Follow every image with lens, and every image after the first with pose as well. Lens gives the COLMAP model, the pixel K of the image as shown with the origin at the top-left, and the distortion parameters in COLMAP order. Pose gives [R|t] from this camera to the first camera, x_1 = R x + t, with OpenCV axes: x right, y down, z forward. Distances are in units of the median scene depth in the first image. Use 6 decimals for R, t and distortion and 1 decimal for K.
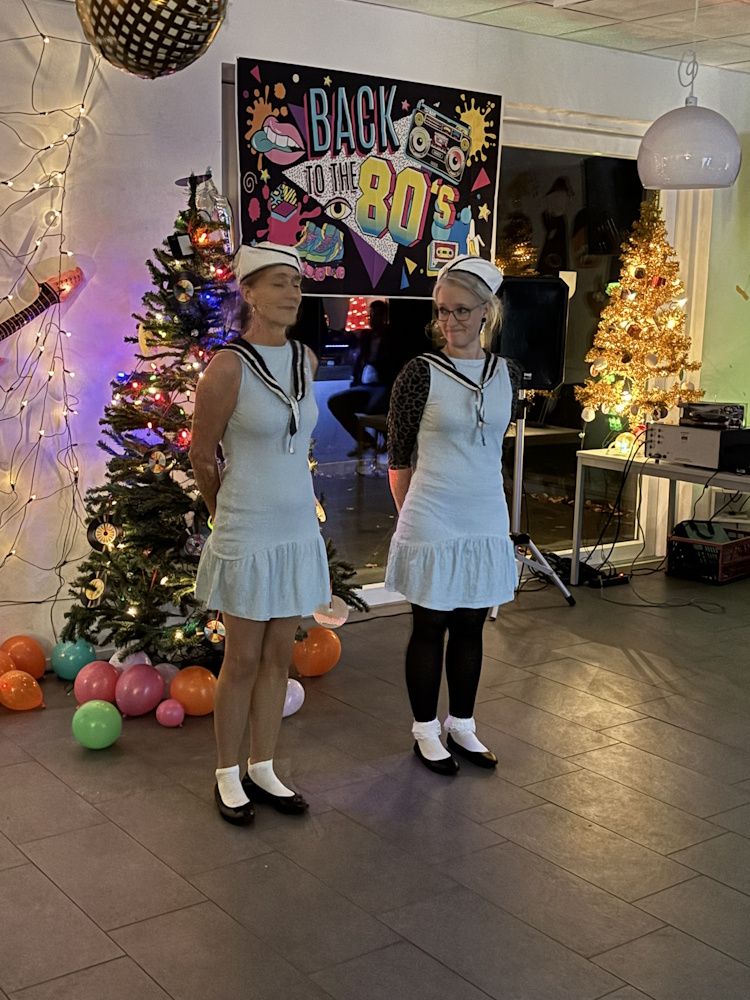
lens RADIAL K [[1253.4, 0, 373.8], [0, 1253.4, 502.0], [0, 0, 1]] dist [-0.011127, 0.000000]
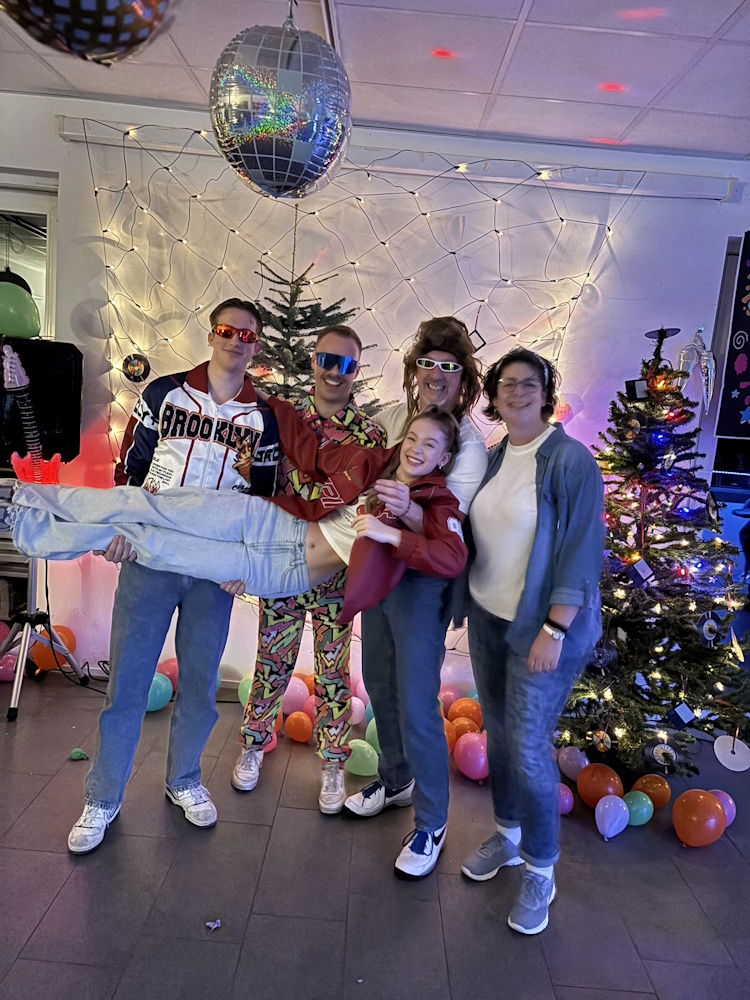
lens RADIAL K [[763.1, 0, 378.1], [0, 763.1, 491.8], [0, 0, 1]] dist [0.025364, -0.002131]
pose [[0.800677, 0.128754, -0.585098, 0.072698], [-0.173167, 0.984683, -0.020286, -0.057334], [0.573524, 0.117562, 0.810709, 0.307208]]
